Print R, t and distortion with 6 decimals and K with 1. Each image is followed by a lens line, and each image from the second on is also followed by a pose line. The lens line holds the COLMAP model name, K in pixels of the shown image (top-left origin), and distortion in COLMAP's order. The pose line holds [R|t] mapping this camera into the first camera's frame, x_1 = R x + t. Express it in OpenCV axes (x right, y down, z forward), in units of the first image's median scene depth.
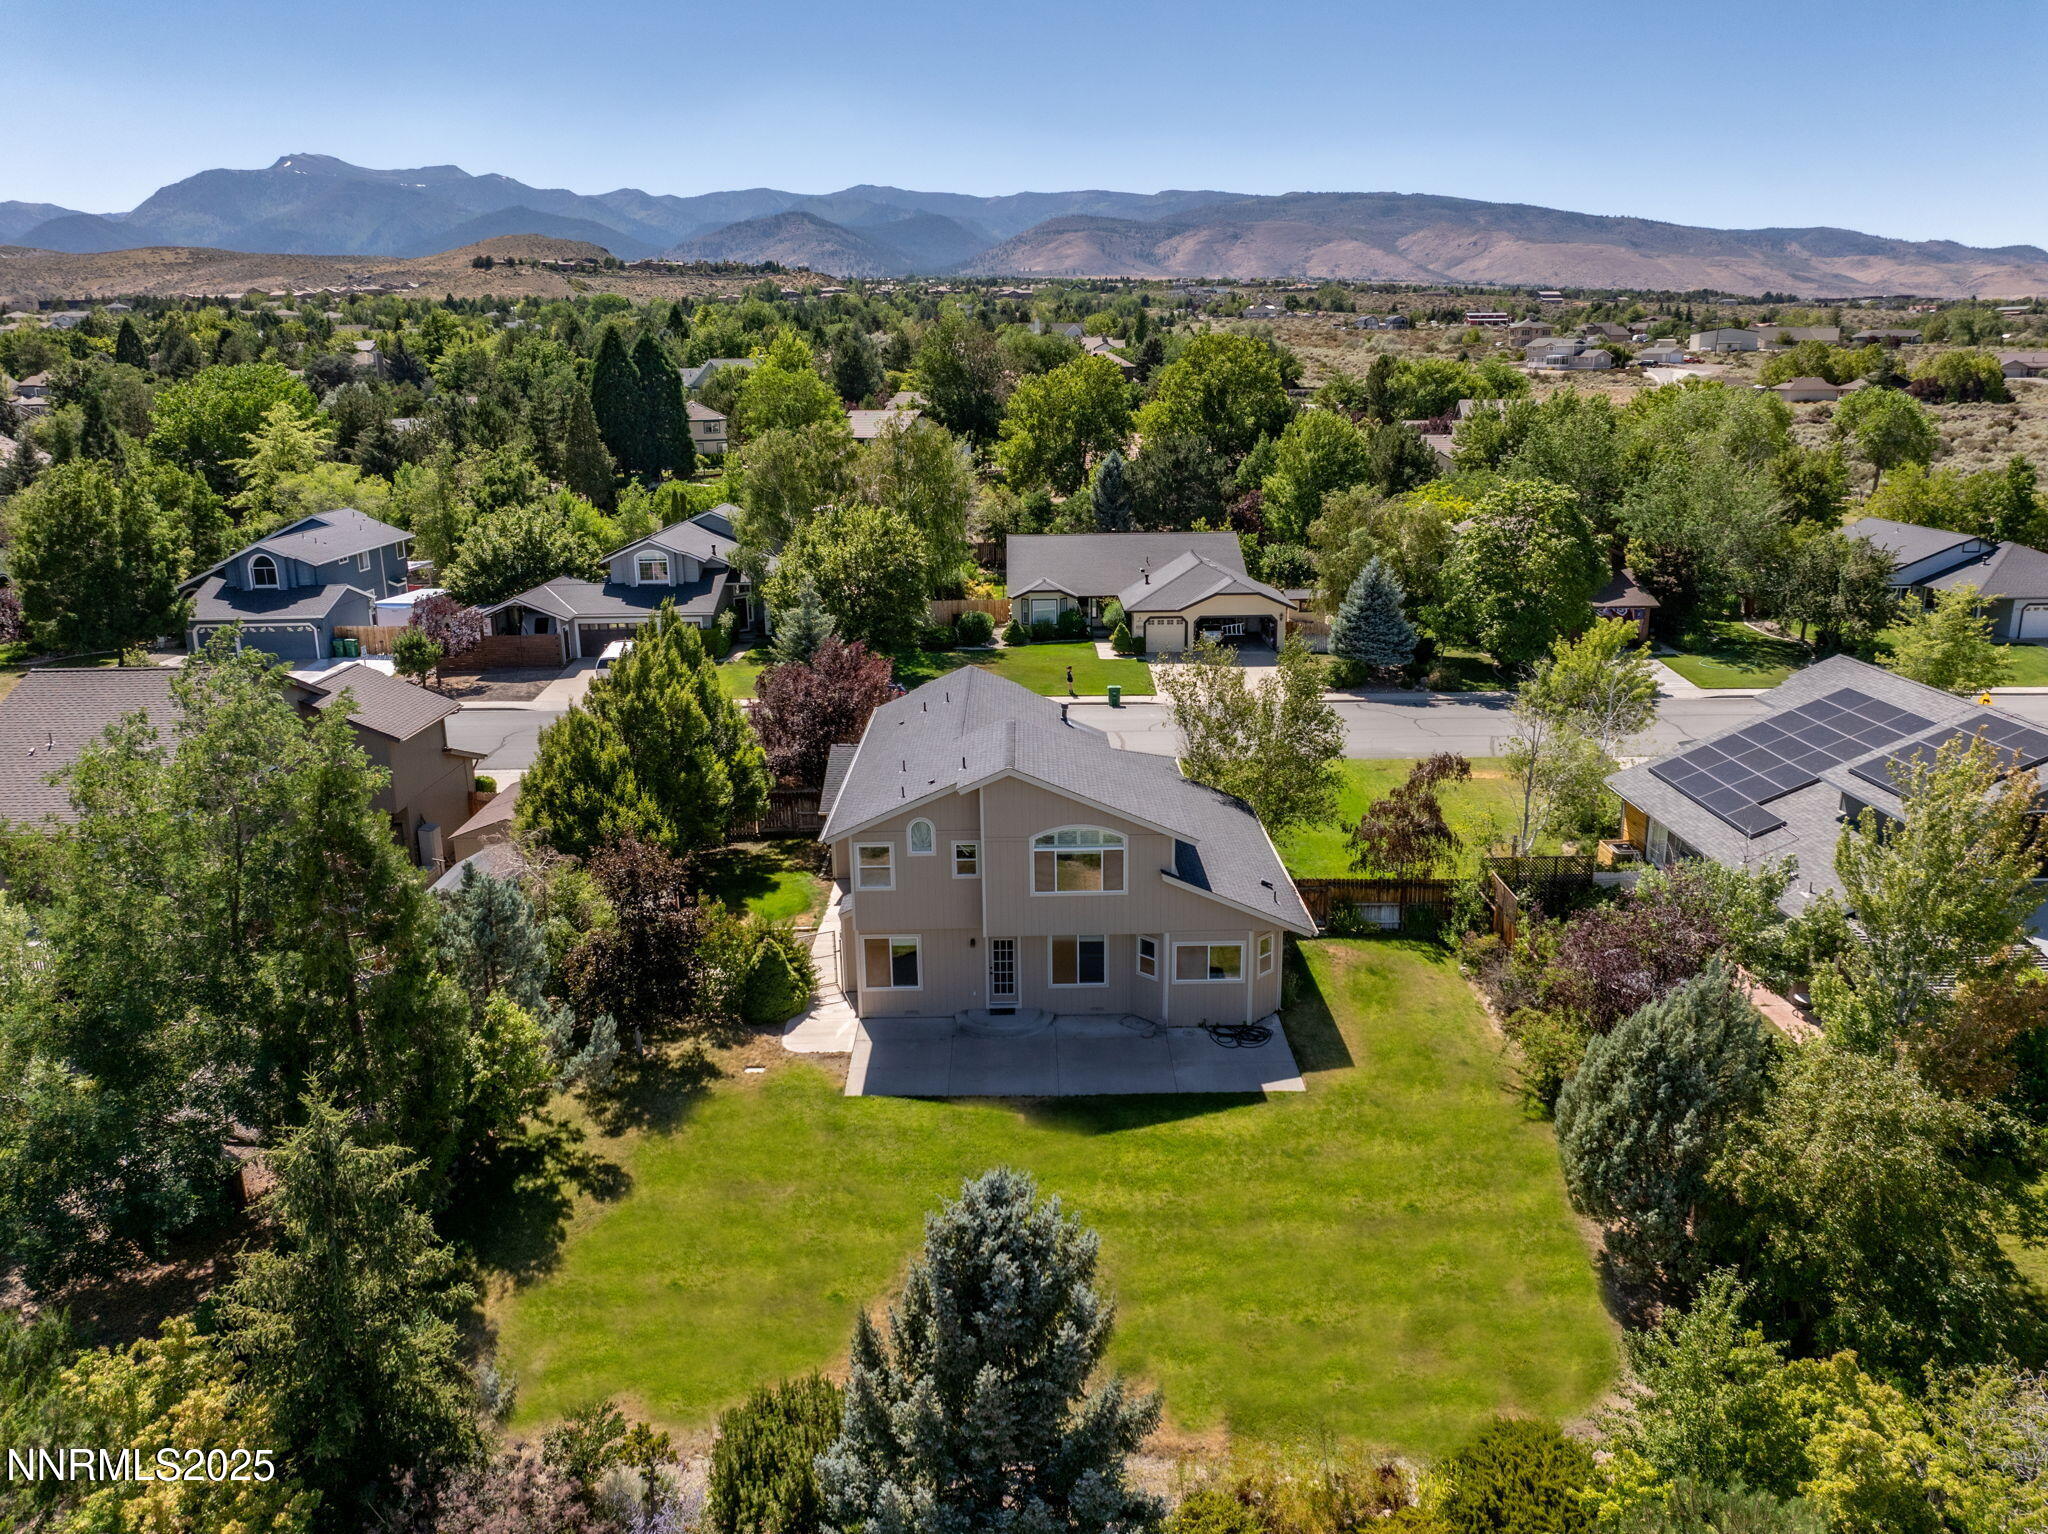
lens RADIAL K [[1457.6, 0, 1027.0], [0, 1457.6, 760.6], [0, 0, 1]] dist [-0.035266, -0.002303]
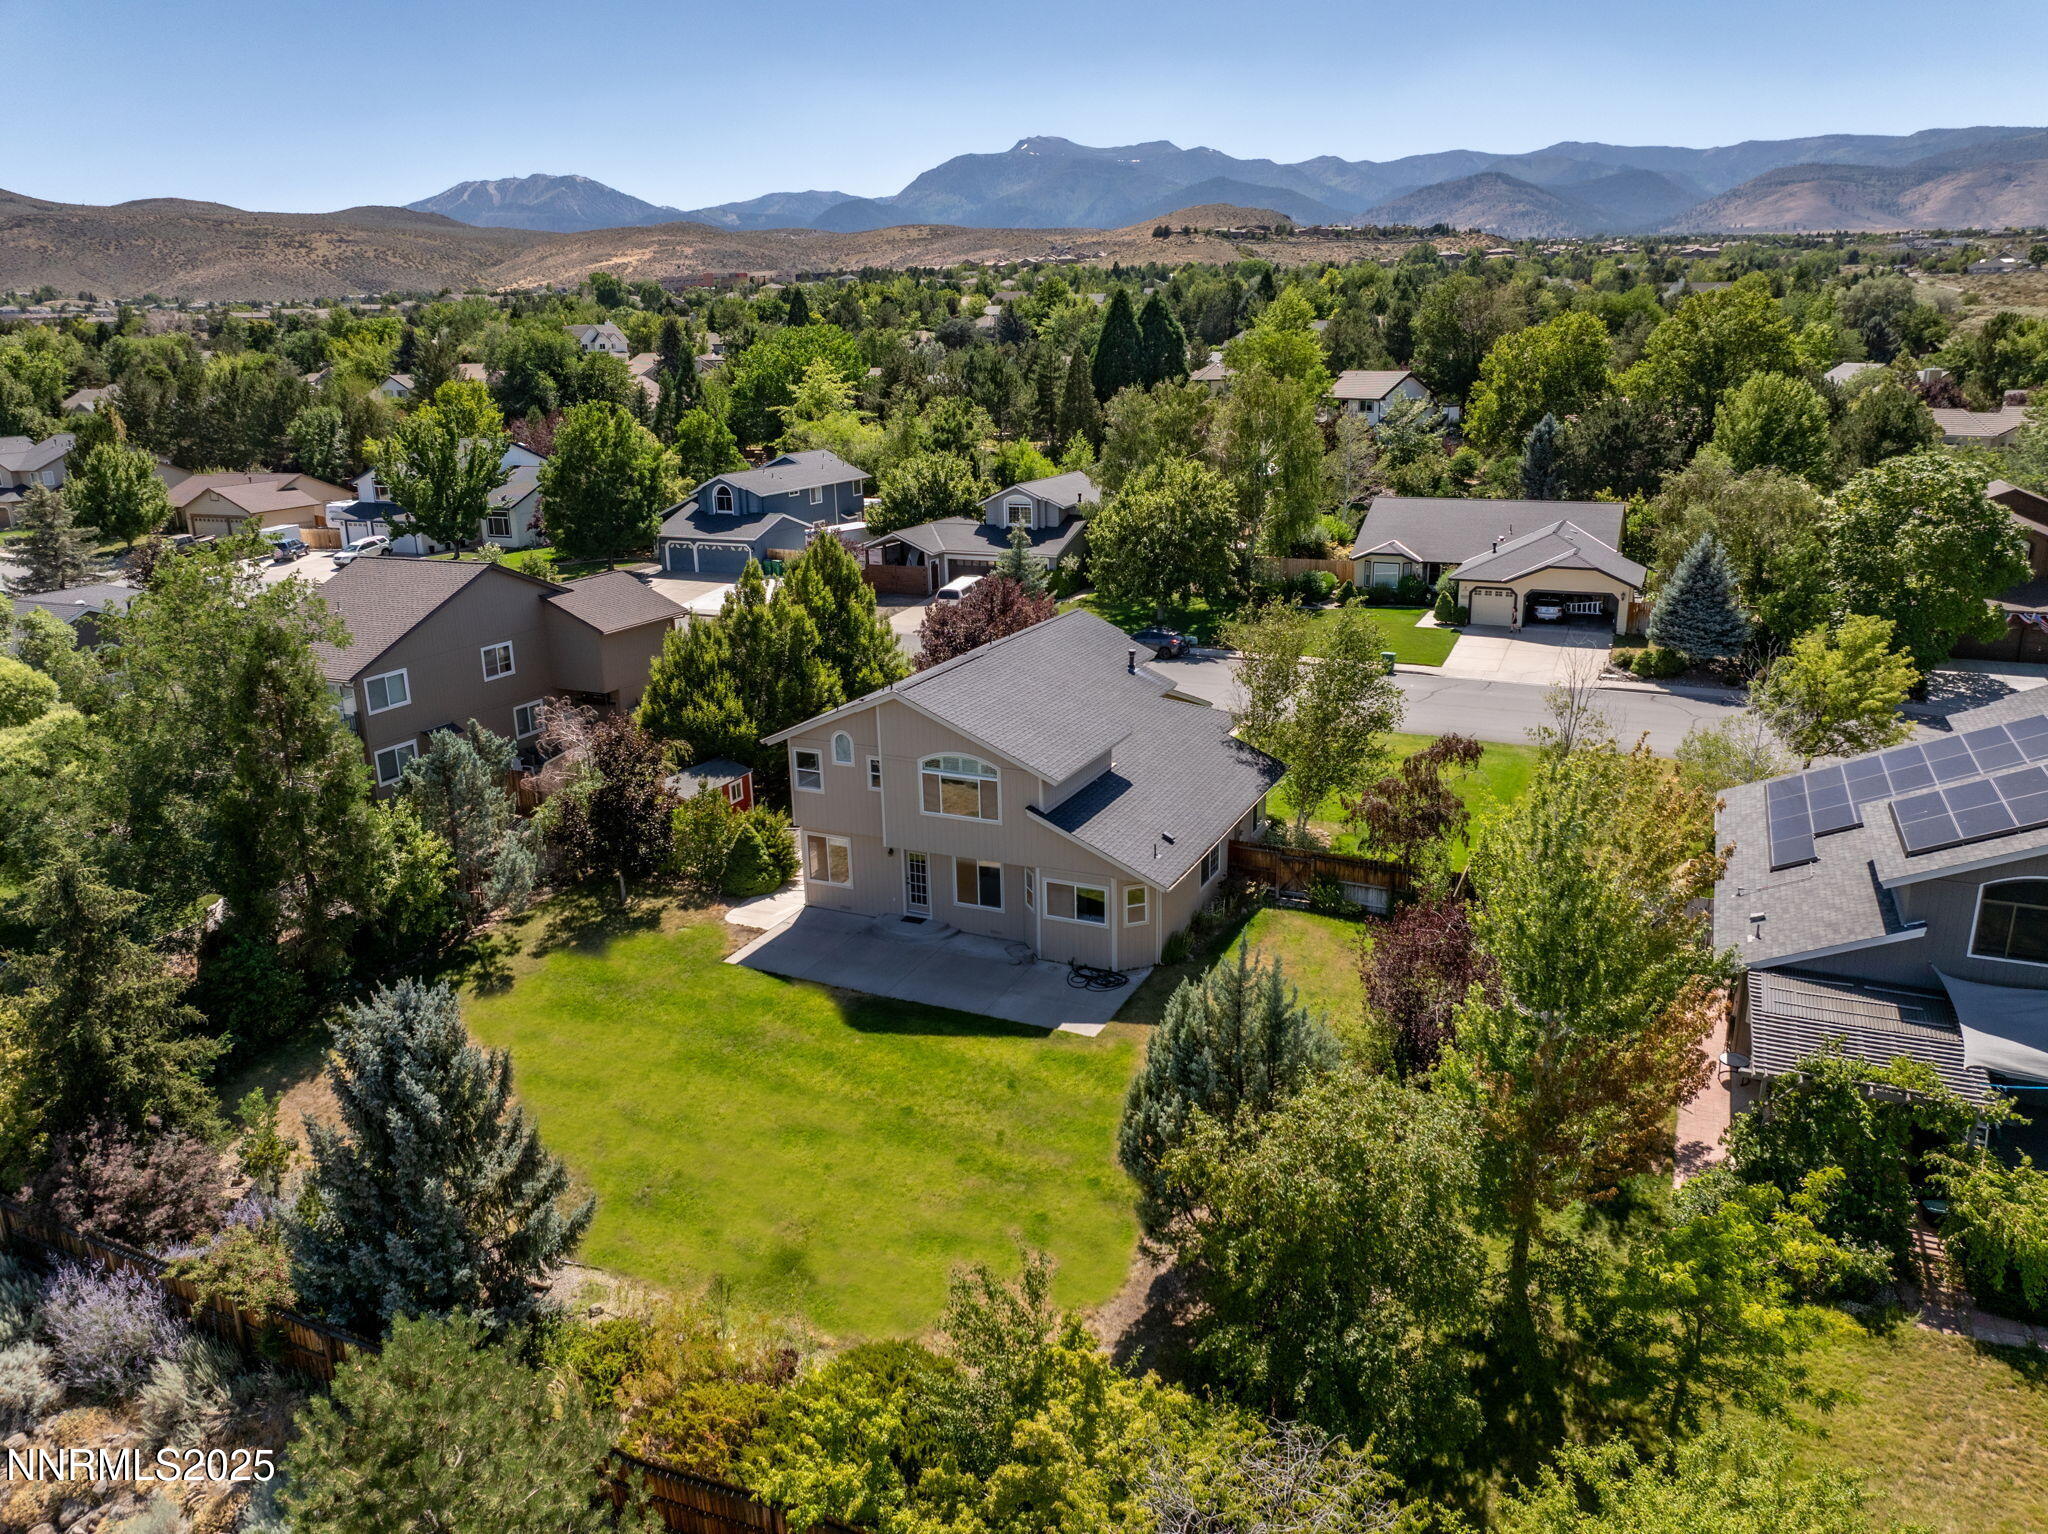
lens RADIAL K [[1425.1, 0, 1030.6], [0, 1425.1, 744.7], [0, 0, 1]] dist [-0.030563, -0.001266]
pose [[0.903435, 0.112176, -0.413789, 0.216335], [-0.104258, 0.993674, 0.041753, -0.004378], [0.415854, 0.005420, 0.909415, 0.033418]]
